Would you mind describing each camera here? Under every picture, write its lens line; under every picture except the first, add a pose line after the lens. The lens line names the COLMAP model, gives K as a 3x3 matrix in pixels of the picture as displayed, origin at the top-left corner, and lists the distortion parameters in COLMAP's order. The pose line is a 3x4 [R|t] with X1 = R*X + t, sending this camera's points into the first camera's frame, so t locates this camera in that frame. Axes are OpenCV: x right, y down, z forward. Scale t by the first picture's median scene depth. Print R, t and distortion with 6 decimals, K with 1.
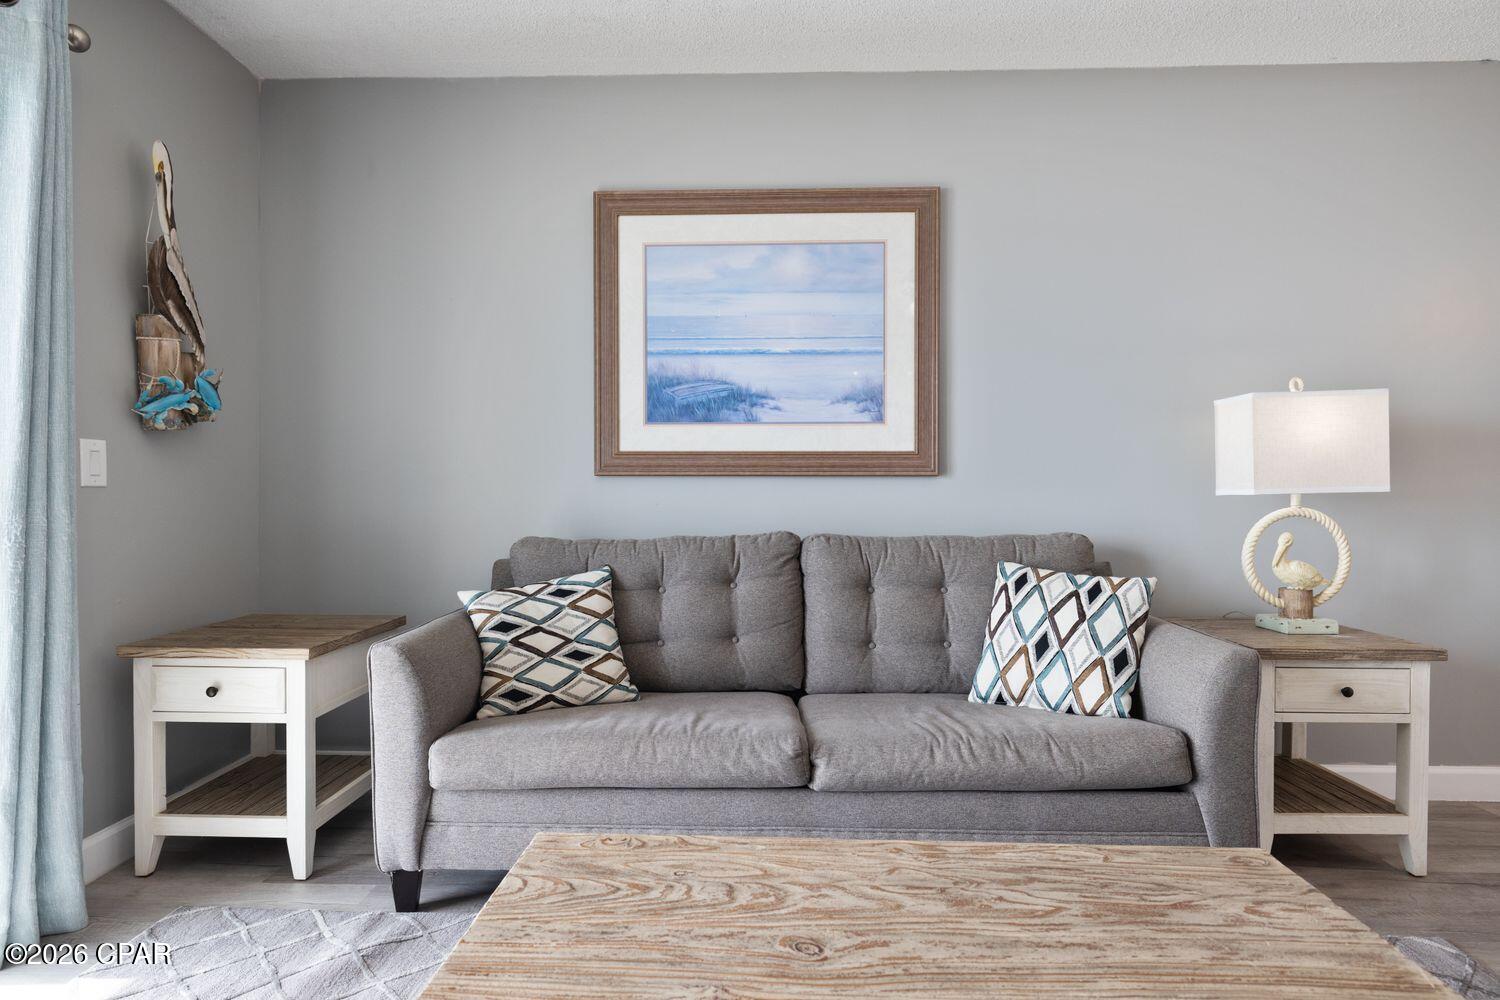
lens RADIAL K [[826.4, 0, 743.5], [0, 826.4, 501.9], [0, 0, 1]] dist [0.003076, 0.000211]
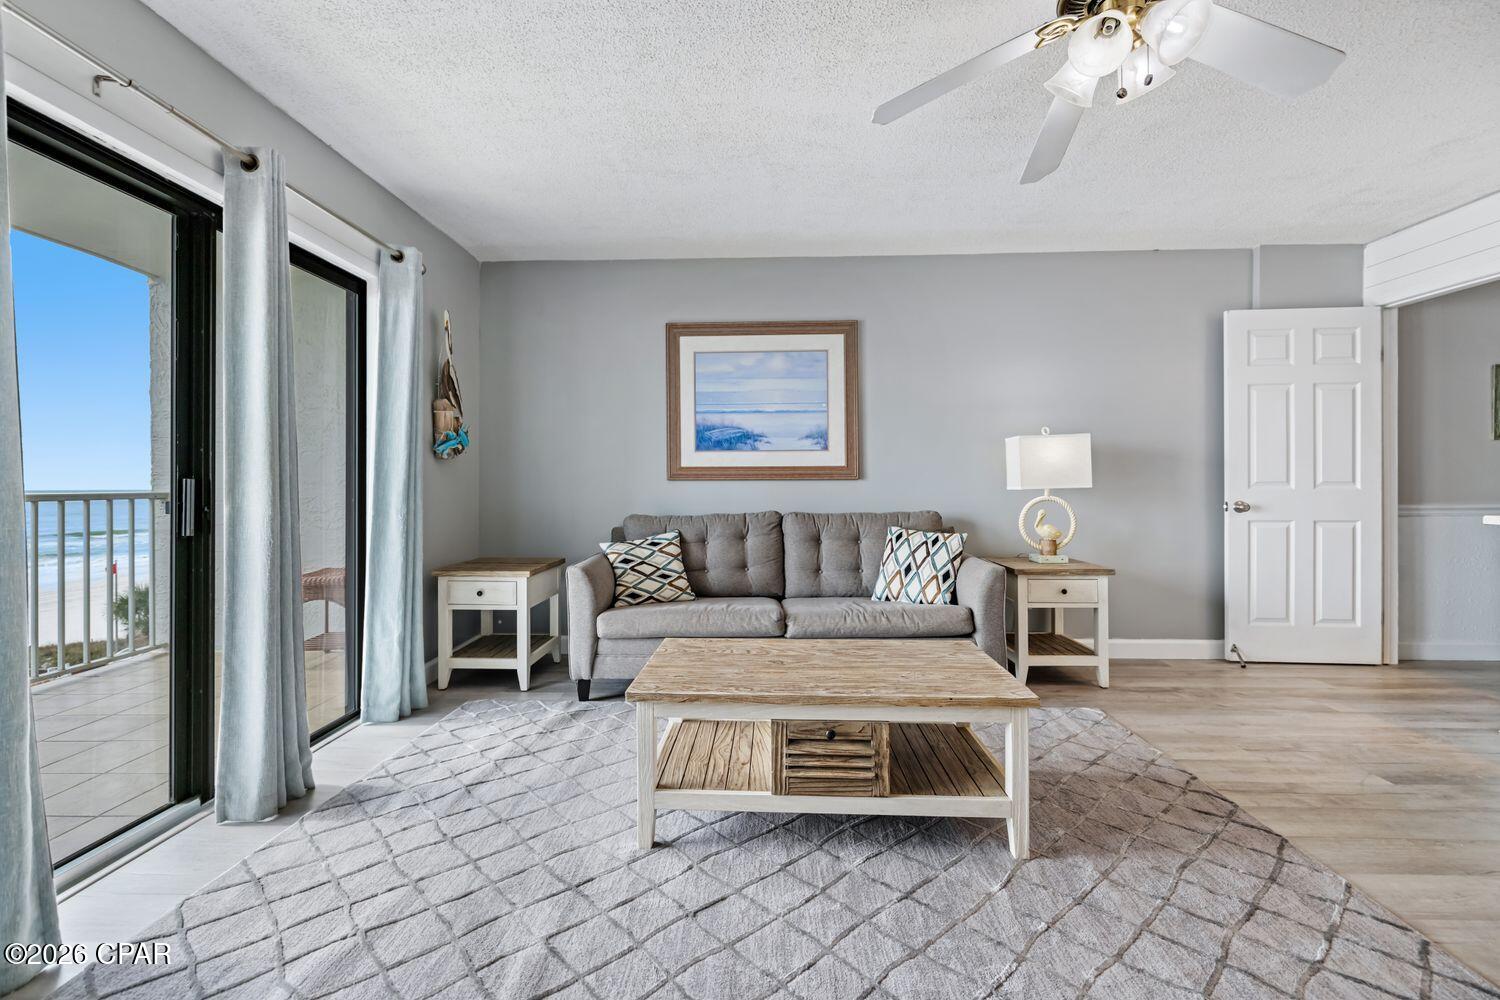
lens RADIAL K [[636.9, 0, 740.4], [0, 636.9, 485.5], [0, 0, 1]] dist [-0.000504, -0.000365]
pose [[0.999943, -0.006165, -0.008698, -0.010891], [0.006065, 0.999915, -0.011545, -0.004946], [0.008768, 0.011492, 0.999896, -0.460713]]
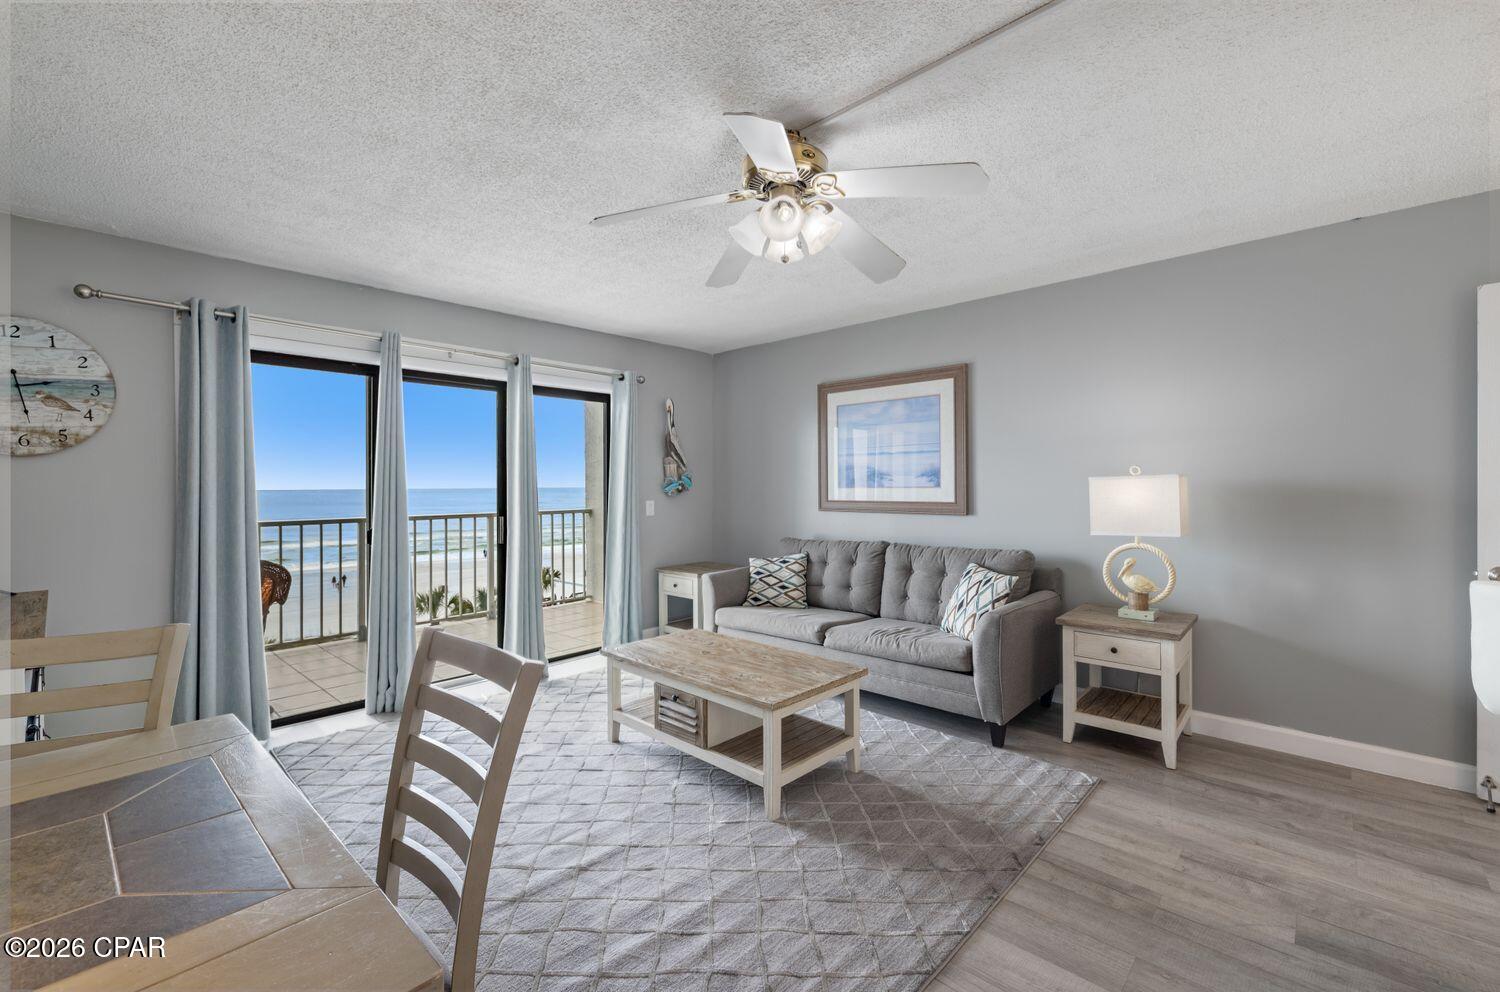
lens RADIAL K [[625.8, 0, 741.1], [0, 625.8, 491.1], [0, 0, 1]] dist [-0.001540, -0.000188]
pose [[0.749603, -0.000268, -0.661888, 0.945133], [-0.000294, 1.000000, -0.000738, -0.101455], [0.661888, 0.000748, 0.749602, -0.491720]]
